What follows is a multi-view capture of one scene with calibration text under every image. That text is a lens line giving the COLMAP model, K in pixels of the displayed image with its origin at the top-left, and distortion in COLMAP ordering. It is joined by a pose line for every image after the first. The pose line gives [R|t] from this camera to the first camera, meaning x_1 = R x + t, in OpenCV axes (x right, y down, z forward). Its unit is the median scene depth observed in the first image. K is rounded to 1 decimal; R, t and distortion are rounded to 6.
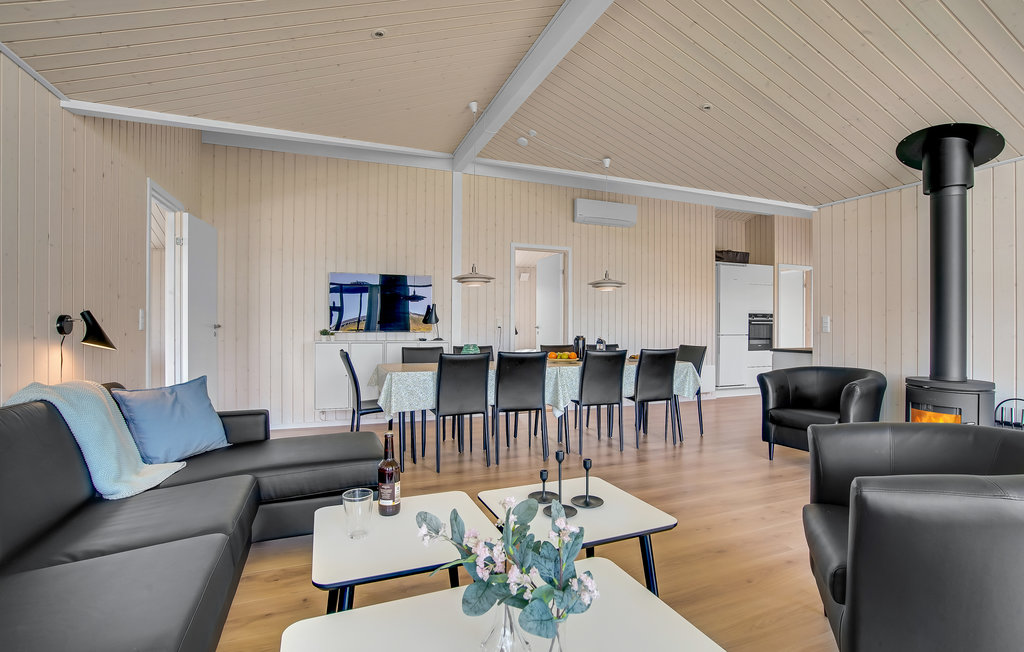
lens RADIAL K [[470.3, 0, 513.8], [0, 470.3, 323.8], [0, 0, 1]] dist [-0.000921, 0.000010]
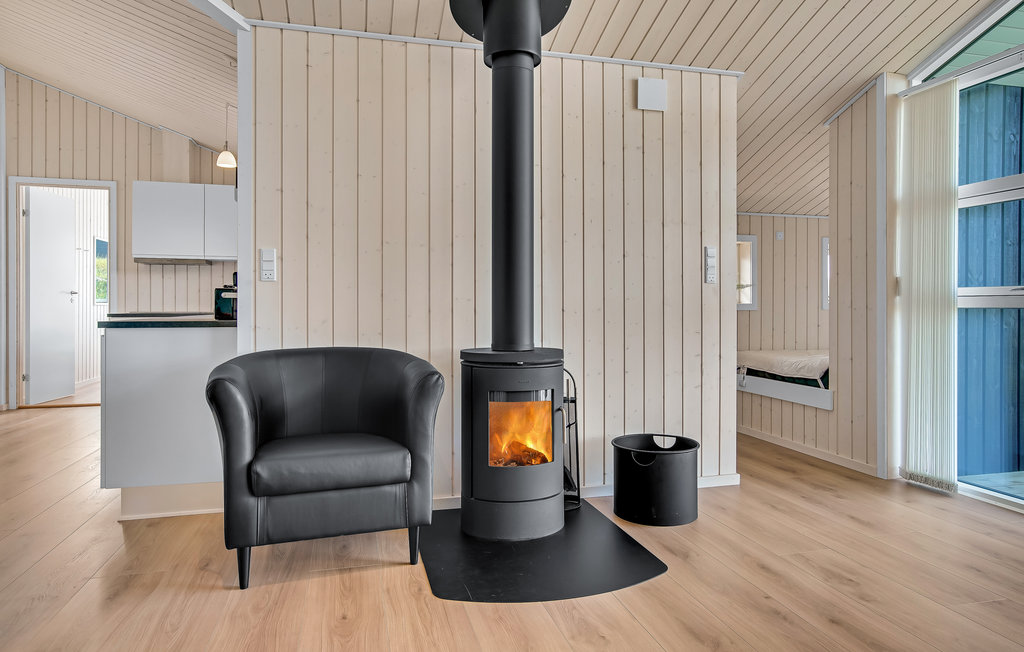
lens RADIAL K [[634.9, 0, 526.3], [0, 634.9, 310.7], [0, 0, 1]] dist [-0.020364, 0.003798]
pose [[0.122140, 0.002754, 0.992509, 0.043424], [-0.000813, 0.999996, -0.002674, 0.055255], [-0.992513, -0.000480, 0.122141, 0.716200]]
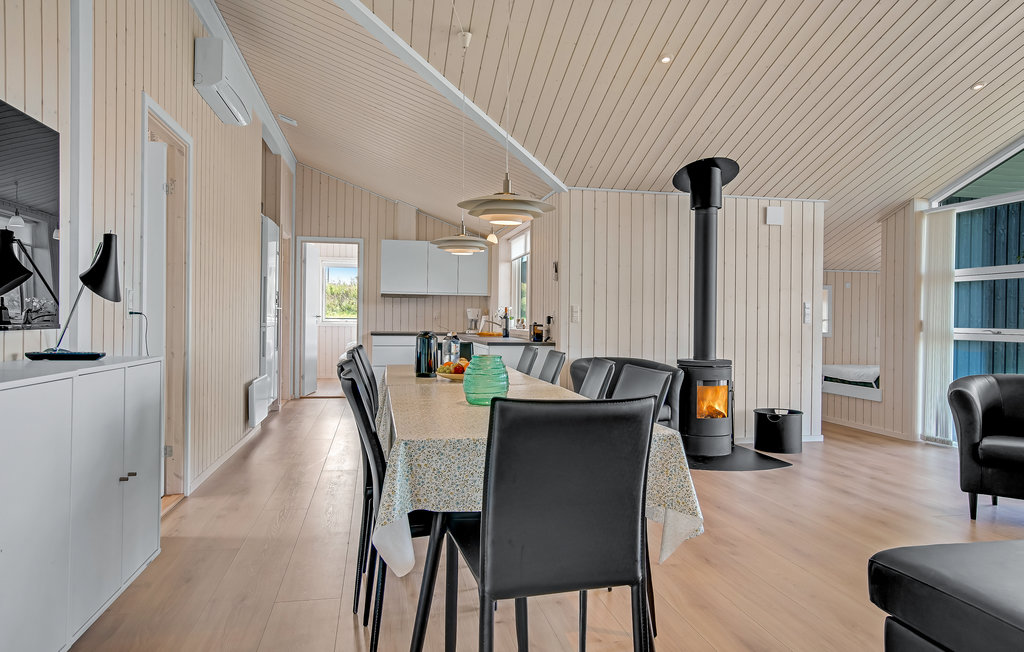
lens RADIAL K [[697.9, 0, 514.1], [0, 697.9, 324.6], [0, 0, 1]] dist [-0.006226, -0.000503]
pose [[0.186242, 0.005369, 0.982489, -0.816310], [-0.012705, 0.999915, -0.003056, 0.031560], [-0.982422, -0.011913, 0.186295, 0.945906]]
